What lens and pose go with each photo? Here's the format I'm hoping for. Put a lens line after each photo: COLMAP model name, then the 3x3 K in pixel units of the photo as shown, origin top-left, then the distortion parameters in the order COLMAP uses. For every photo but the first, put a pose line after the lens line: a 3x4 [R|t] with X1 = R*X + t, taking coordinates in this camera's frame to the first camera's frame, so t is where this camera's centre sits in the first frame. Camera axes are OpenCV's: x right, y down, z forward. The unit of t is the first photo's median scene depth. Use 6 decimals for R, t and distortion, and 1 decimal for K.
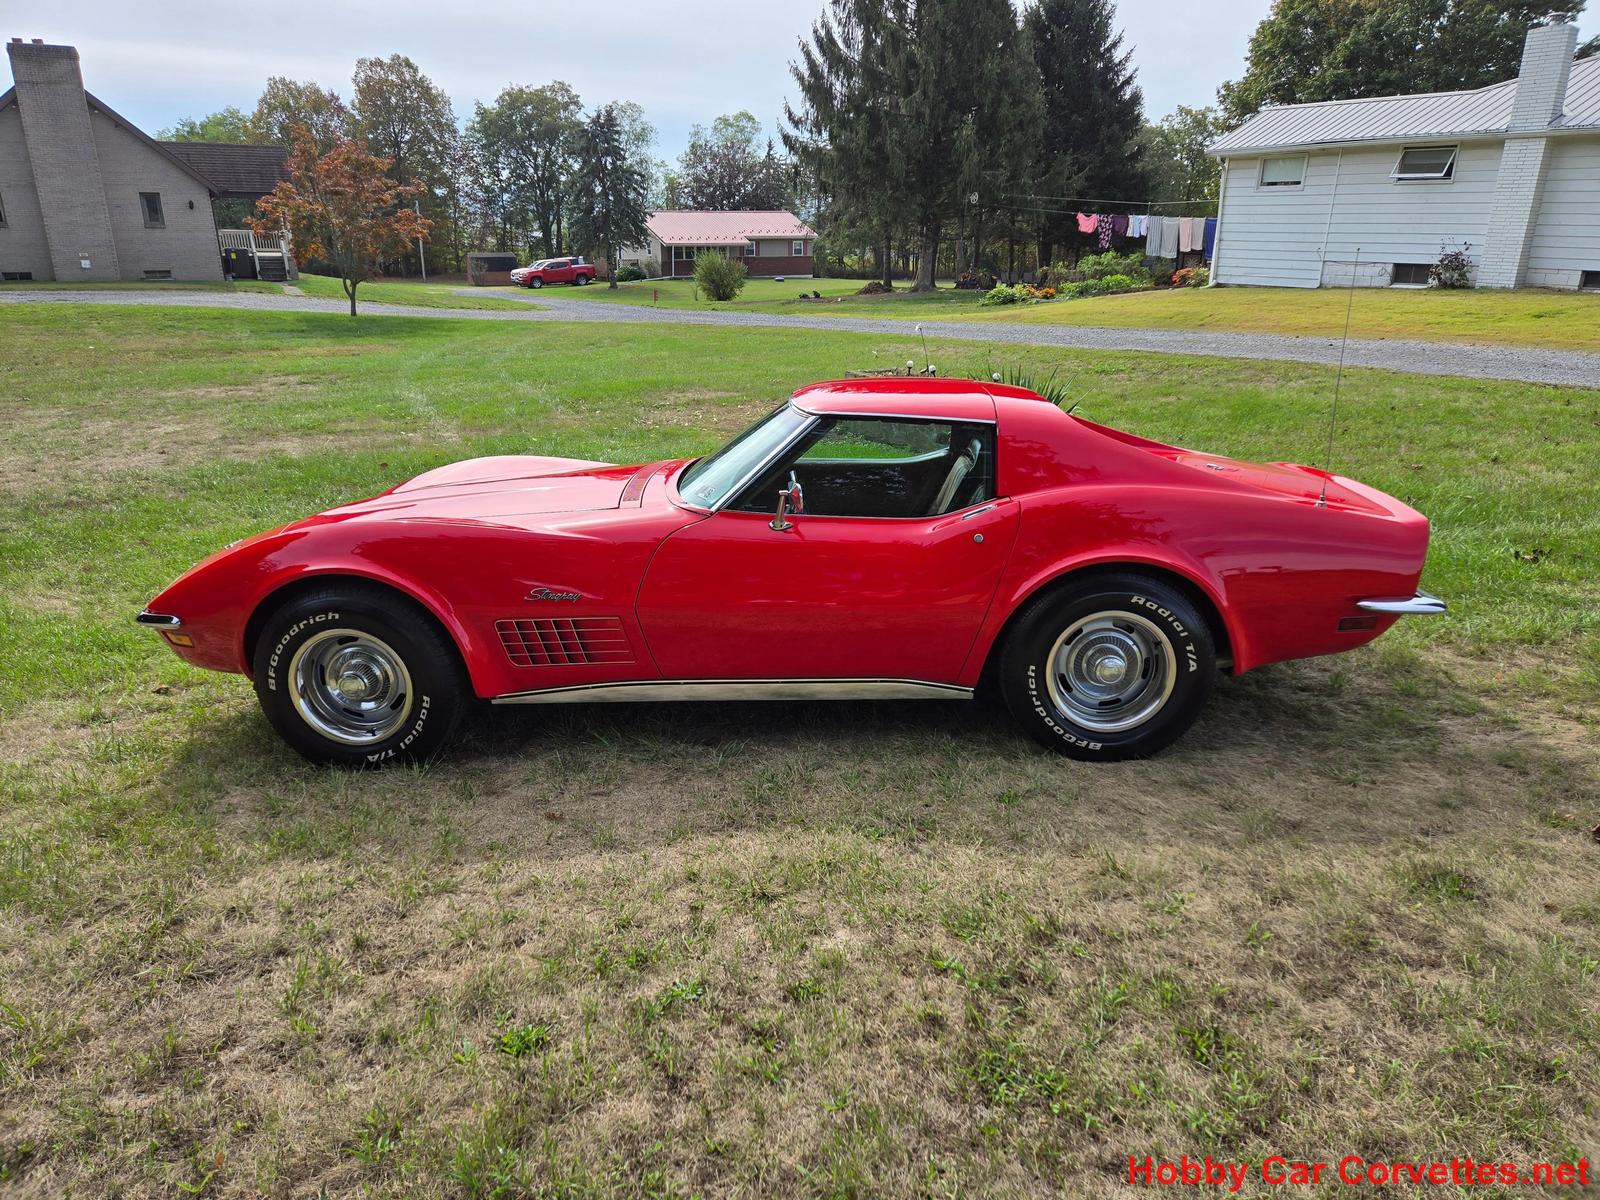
lens RADIAL K [[1058.3, 0, 795.3], [0, 1058.3, 587.4], [0, 0, 1]] dist [0.064578, -0.052927]
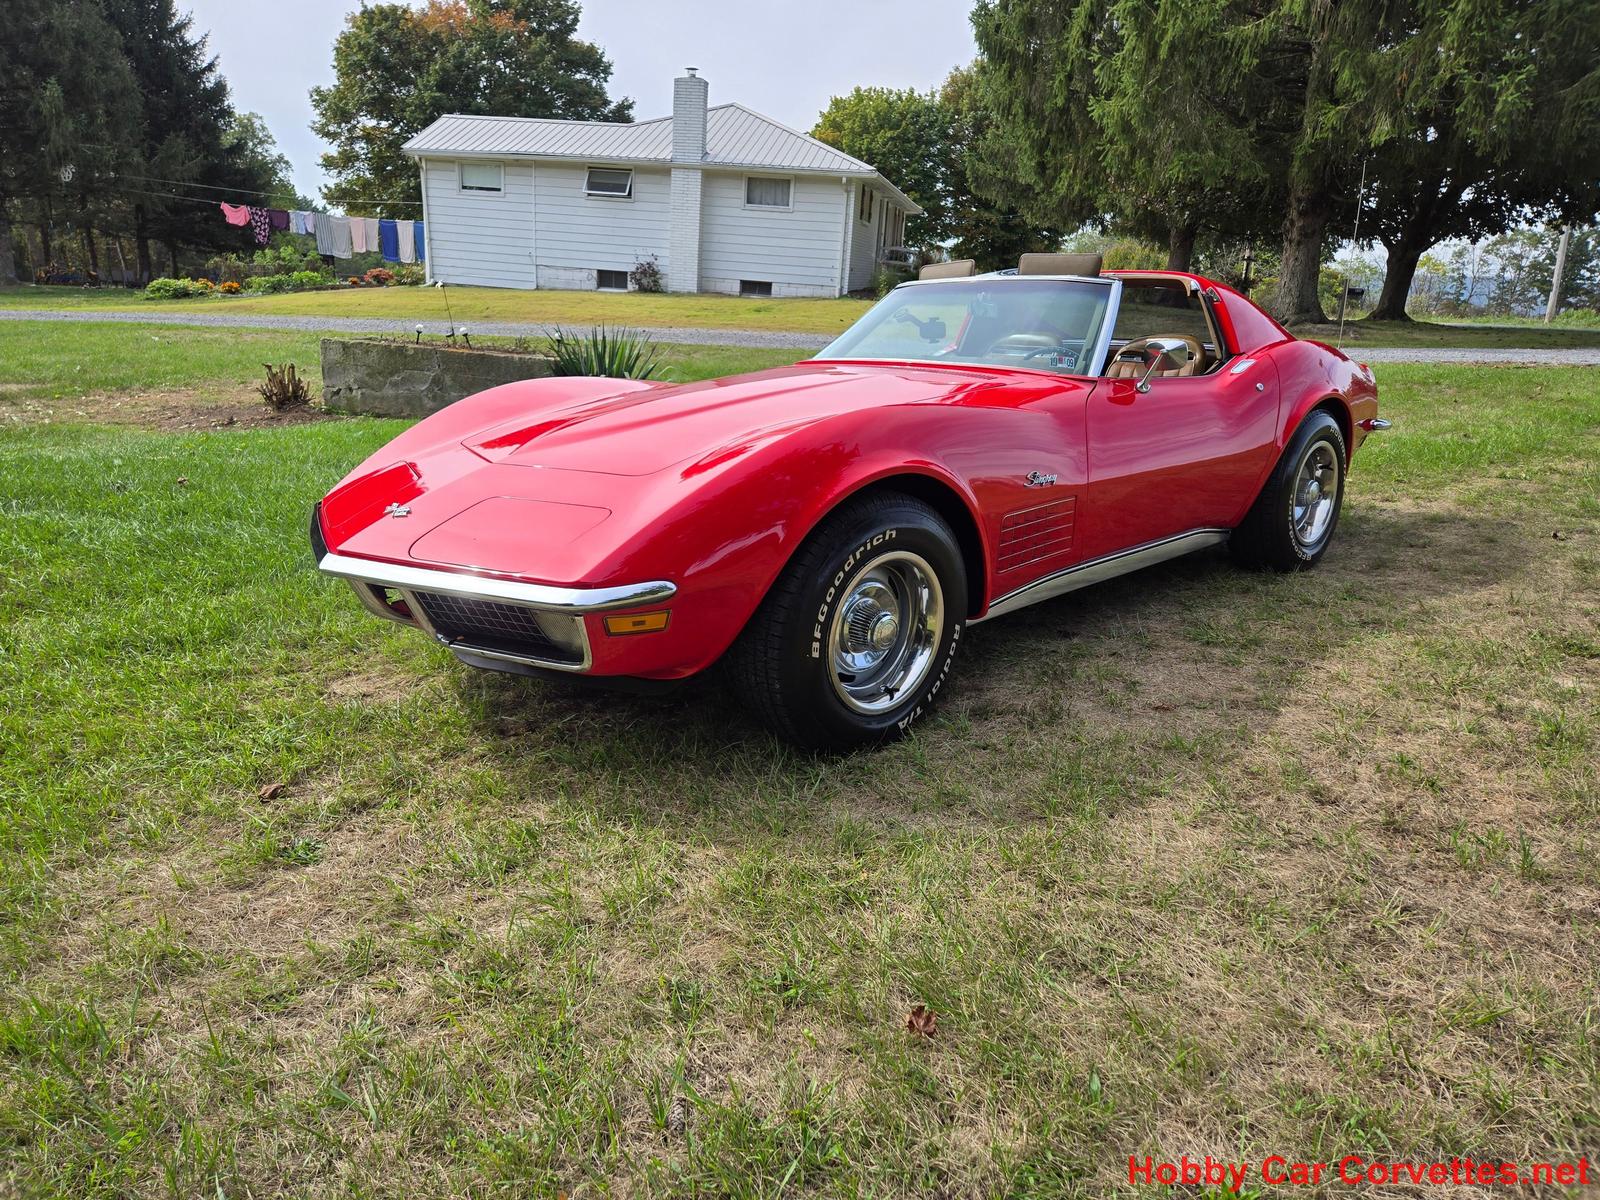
lens RADIAL K [[1058.3, 0, 795.3], [0, 1058.3, 587.4], [0, 0, 1]] dist [0.064578, -0.052927]
pose [[0.706206, -0.166257, 0.688209, -0.111725], [0.175284, 0.982834, 0.057565, 0.001088], [-0.685966, 0.079980, 0.723225, 0.059737]]
